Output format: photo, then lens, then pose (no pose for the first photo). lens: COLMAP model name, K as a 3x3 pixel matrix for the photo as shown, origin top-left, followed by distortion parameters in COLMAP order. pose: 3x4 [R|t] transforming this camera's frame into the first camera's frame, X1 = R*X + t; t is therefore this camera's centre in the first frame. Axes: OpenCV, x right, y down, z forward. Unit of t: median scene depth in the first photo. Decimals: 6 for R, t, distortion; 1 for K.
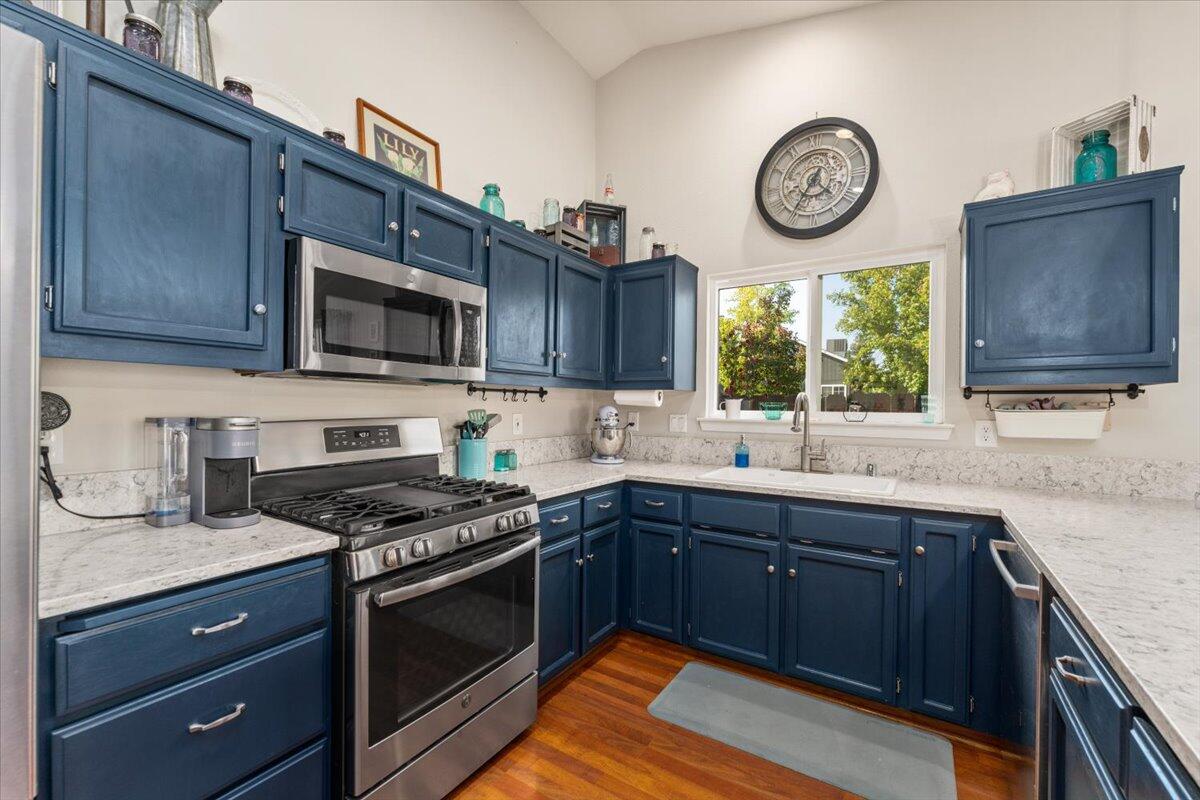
lens RADIAL K [[499.2, 0, 602.9], [0, 499.2, 411.6], [0, 0, 1]] dist [0.002224, 0.000119]
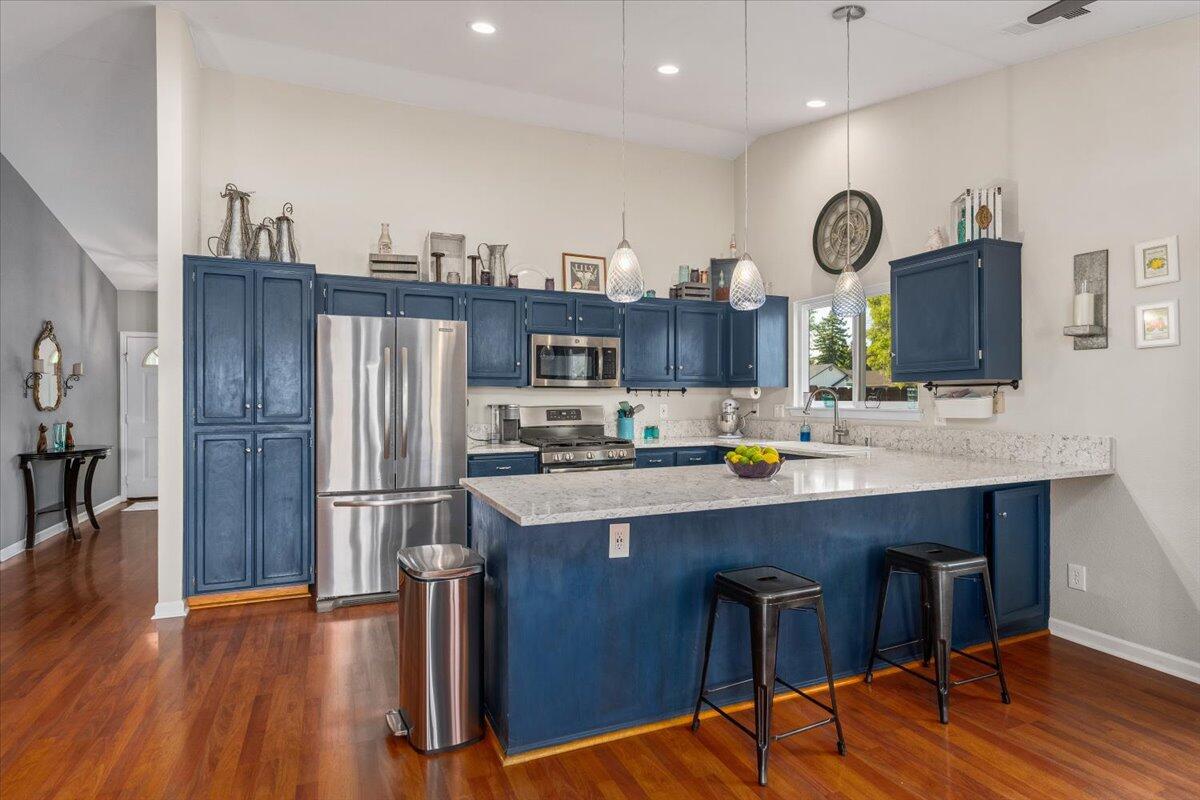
lens RADIAL K [[652.5, 0, 589.1], [0, 652.5, 414.1], [0, 0, 1]] dist [0.004410, 0.000737]
pose [[0.822417, 0.002619, -0.568879, 0.997856], [0.002419, 0.999964, 0.008101, 0.022255], [0.568880, -0.008038, 0.822382, -1.026466]]
